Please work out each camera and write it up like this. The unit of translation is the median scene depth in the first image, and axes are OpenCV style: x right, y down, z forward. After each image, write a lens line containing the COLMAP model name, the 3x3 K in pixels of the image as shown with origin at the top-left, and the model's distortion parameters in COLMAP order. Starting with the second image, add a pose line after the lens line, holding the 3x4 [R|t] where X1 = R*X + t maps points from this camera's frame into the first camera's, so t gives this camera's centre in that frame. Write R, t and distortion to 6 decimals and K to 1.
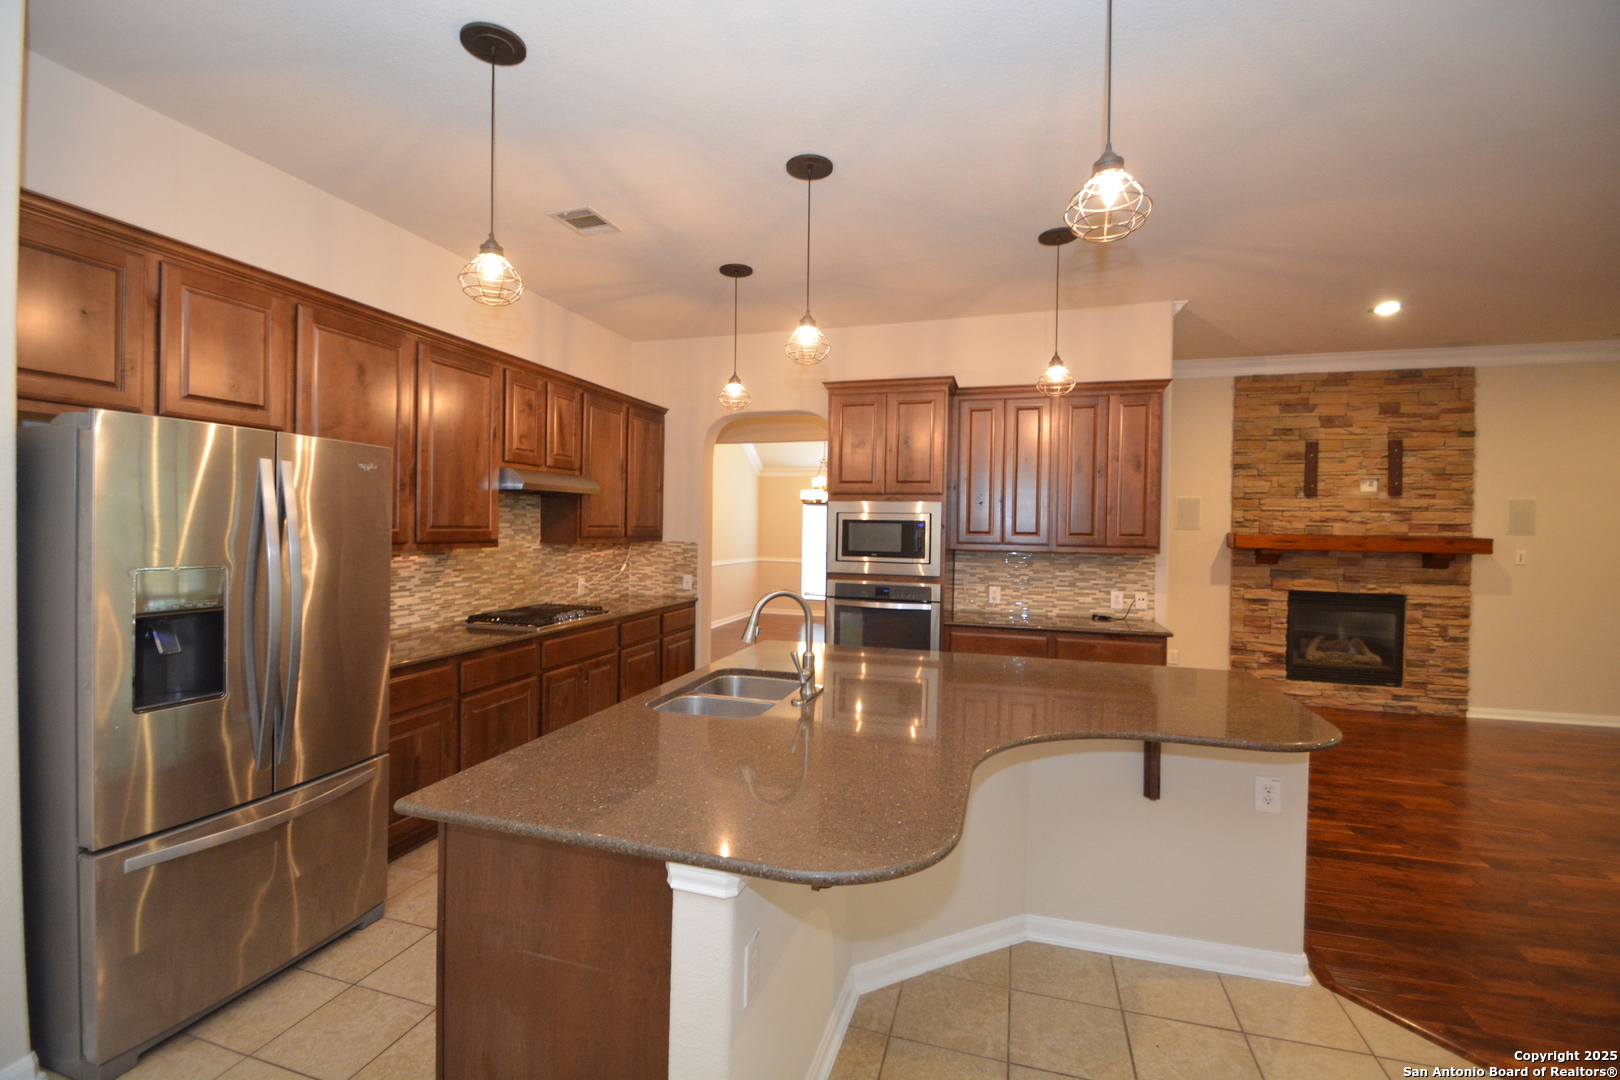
lens RADIAL K [[708.4, 0, 803.2], [0, 708.4, 535.0], [0, 0, 1]] dist [0.010087, -0.013420]
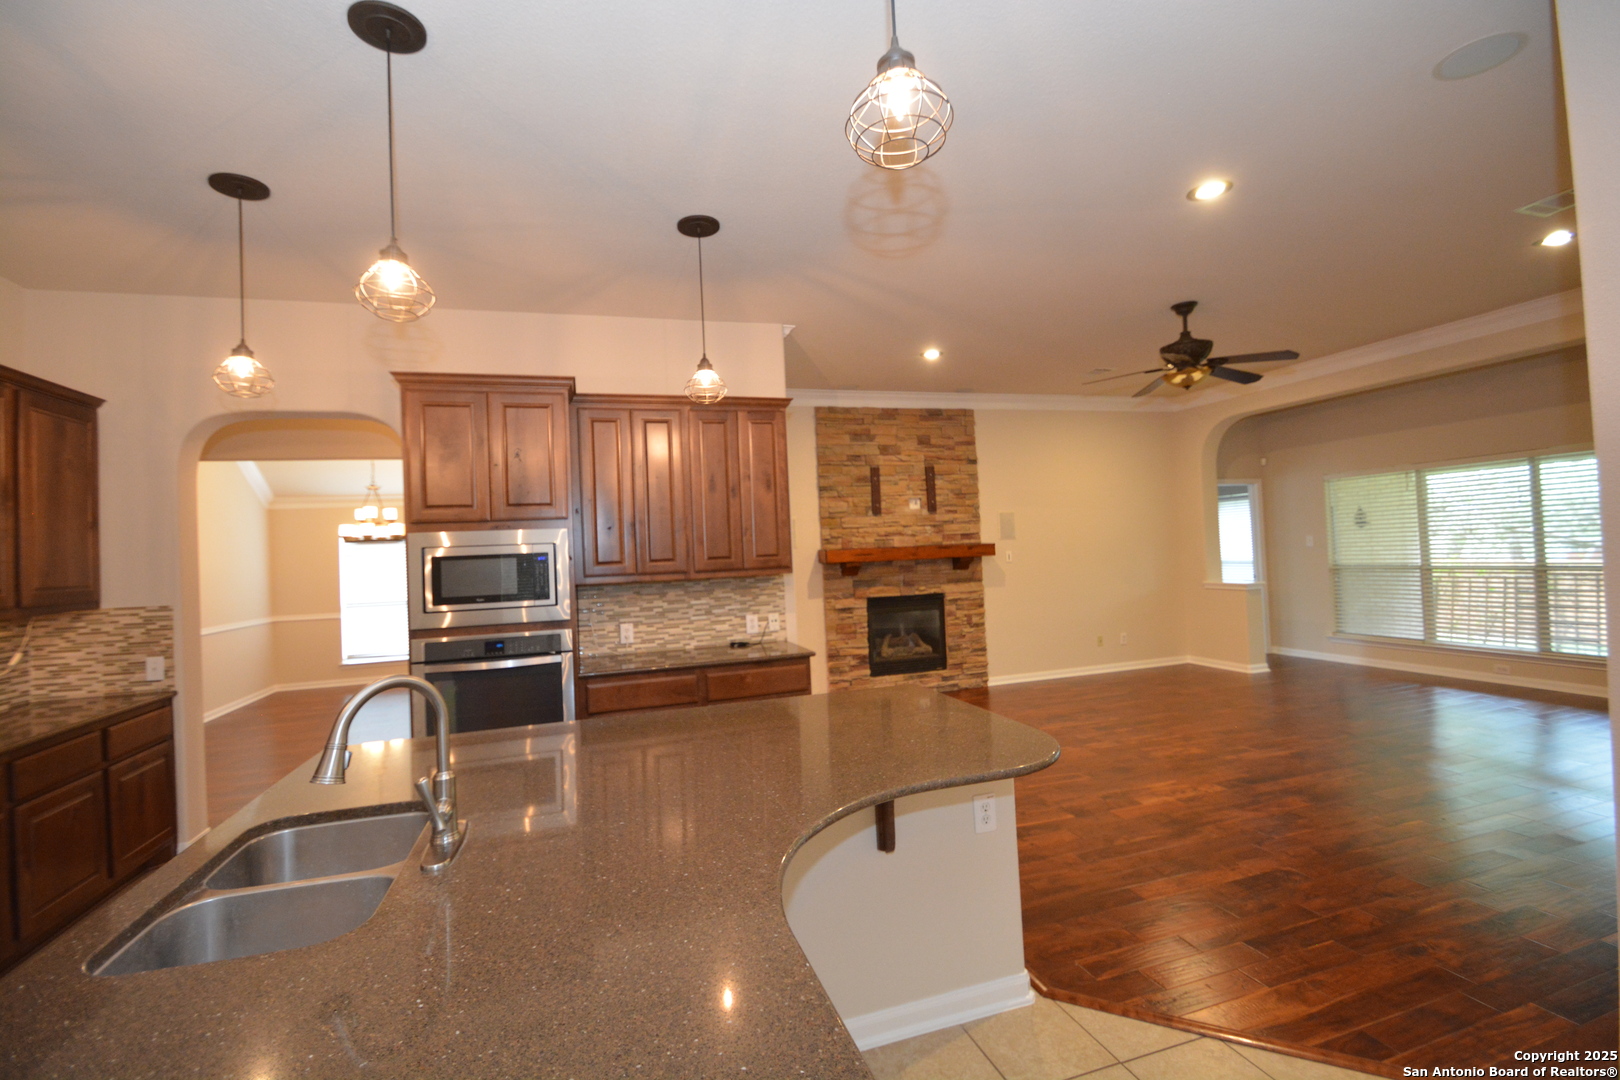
lens RADIAL K [[708.4, 0, 803.2], [0, 708.4, 535.0], [0, 0, 1]] dist [0.010087, -0.013420]
pose [[0.829031, -0.040217, 0.557754, -0.028508], [0.064474, 0.997633, -0.023899, -0.001431], [-0.555473, 0.055773, 0.829662, 0.131881]]
